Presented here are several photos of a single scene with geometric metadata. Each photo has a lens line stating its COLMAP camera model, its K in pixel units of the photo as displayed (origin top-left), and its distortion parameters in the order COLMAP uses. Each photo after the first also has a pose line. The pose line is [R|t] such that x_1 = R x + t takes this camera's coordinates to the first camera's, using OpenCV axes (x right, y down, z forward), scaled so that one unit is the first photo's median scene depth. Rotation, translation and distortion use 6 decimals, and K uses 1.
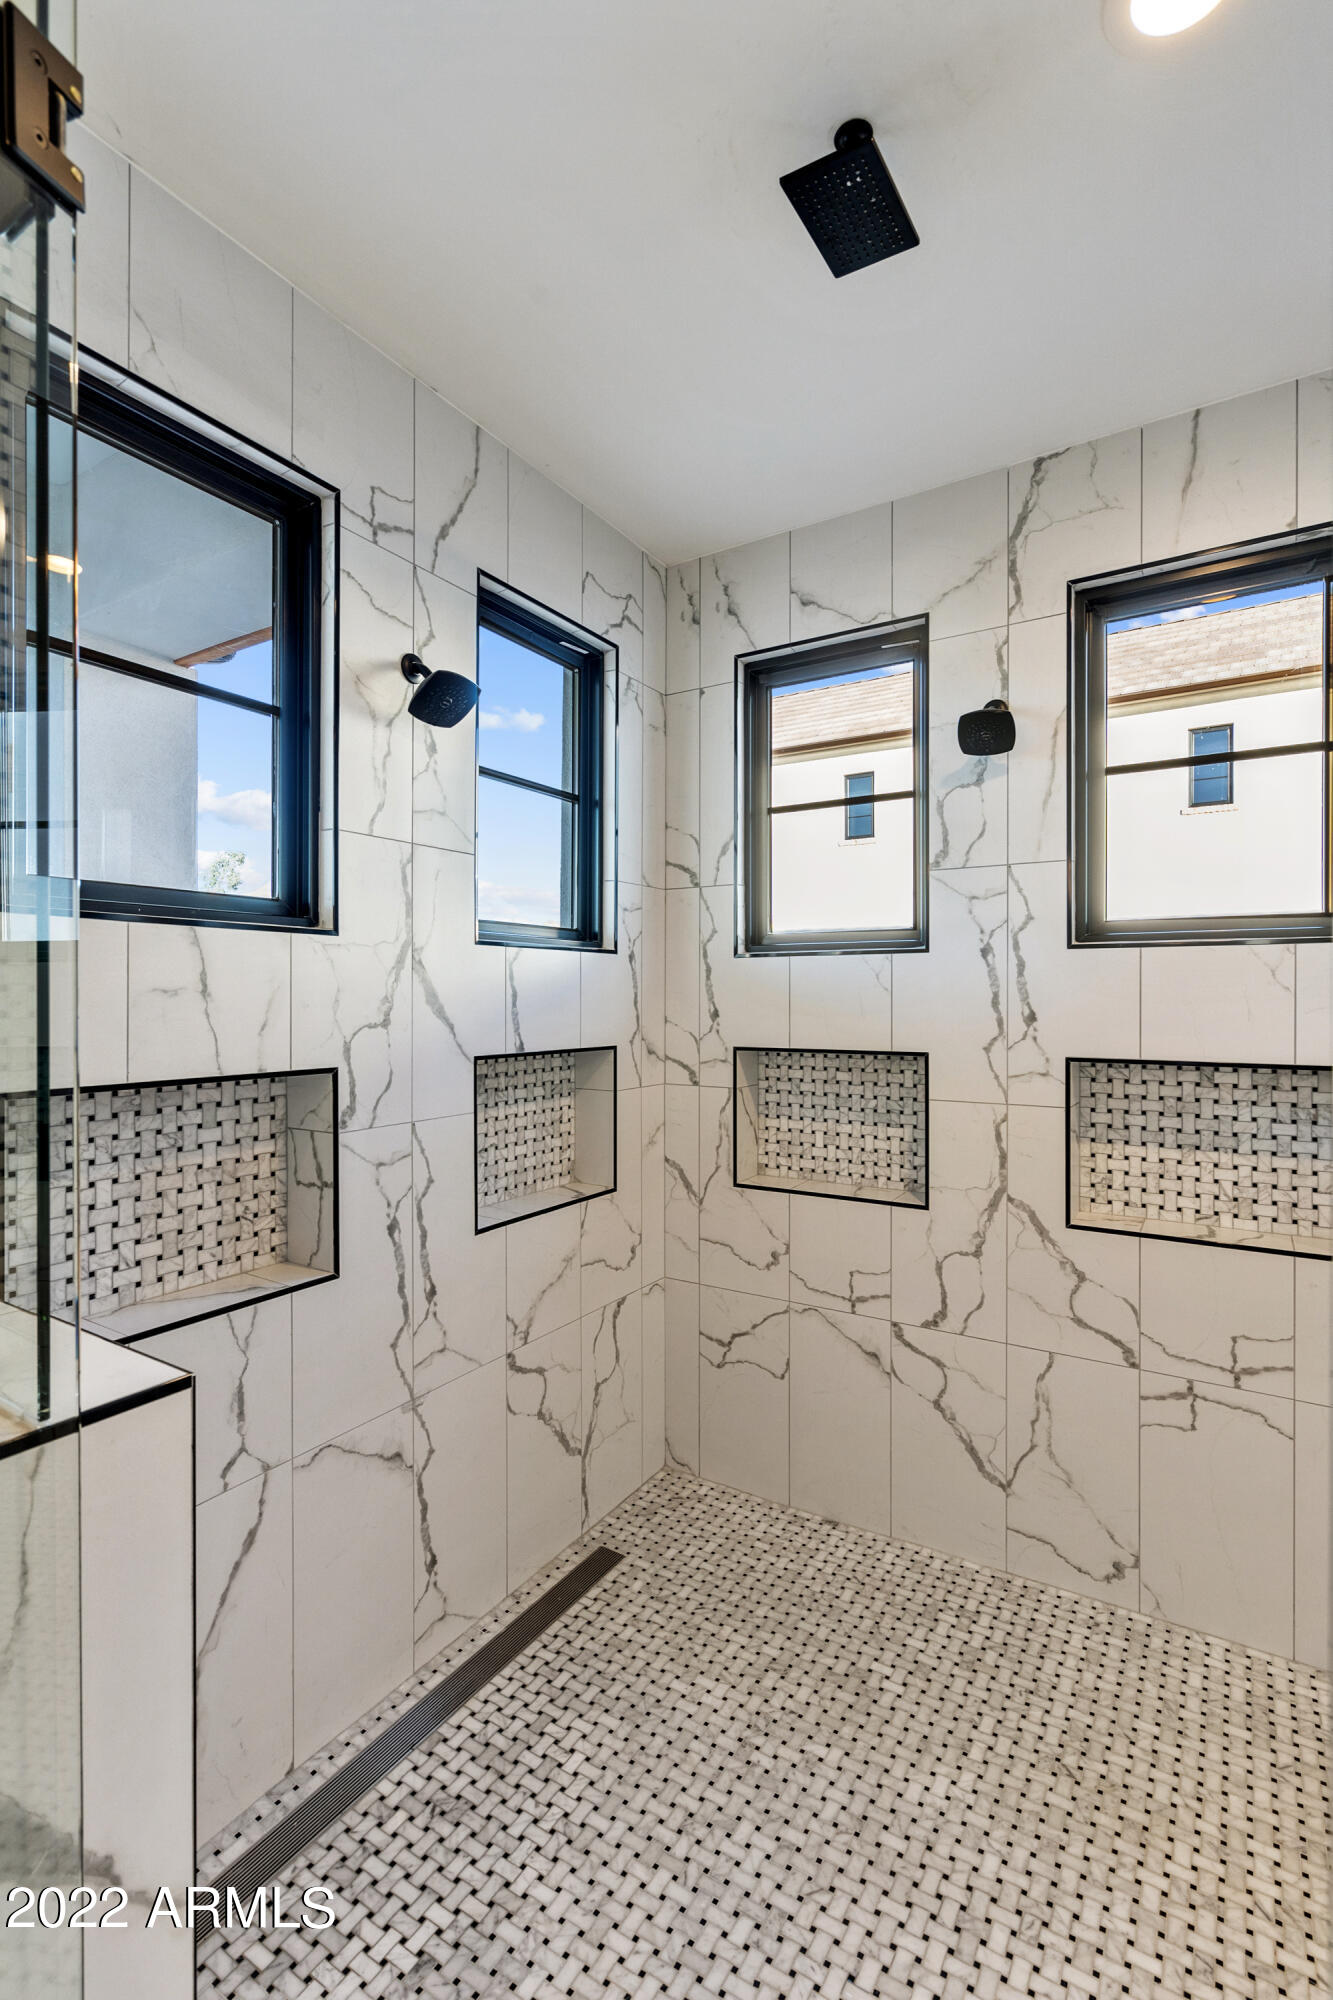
lens RADIAL K [[915.8, 0, 669.9], [0, 915.8, 1000.1], [0, 0, 1]] dist [-0.005670, 0.000420]
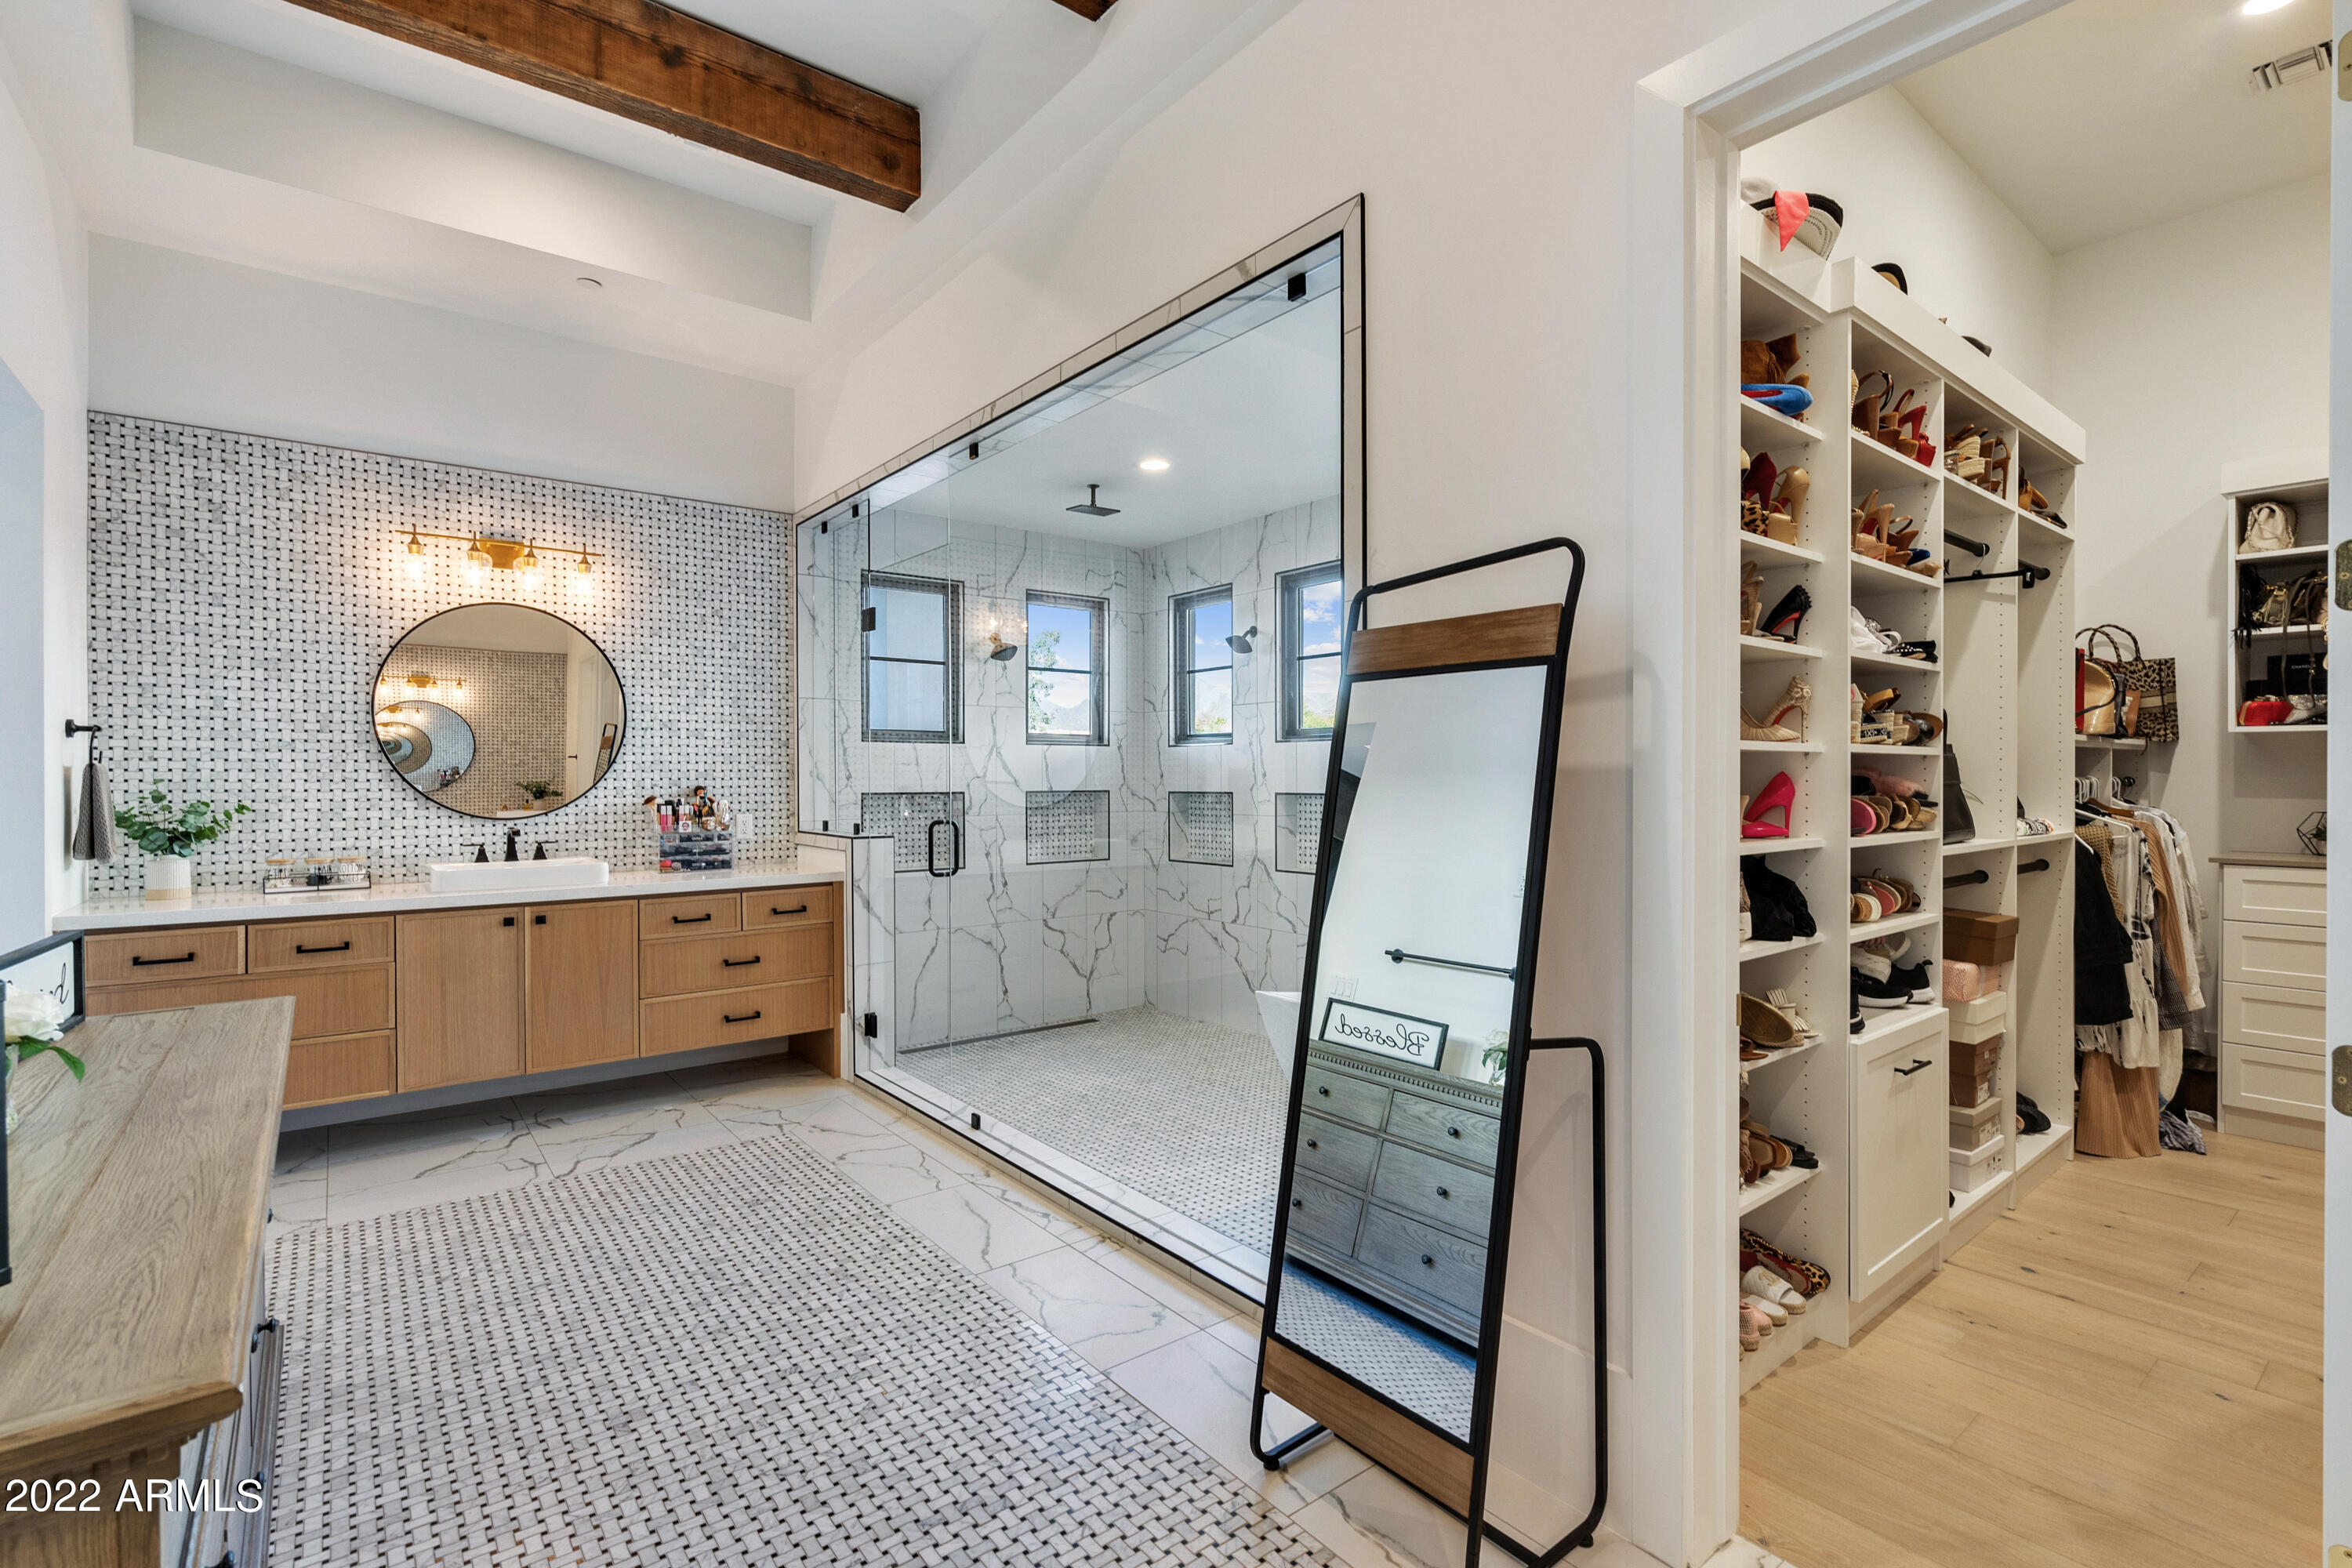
lens RADIAL K [[1076.9, 0, 1172.1], [0, 1076.9, 781.5], [0, 0, 1]] dist [-0.005670, 0.000420]
pose [[0.943988, -0.001391, -0.329977, 1.005437], [0.001968, 0.999997, 0.001415, 0.030275], [0.329974, -0.001985, 0.943988, -1.437101]]
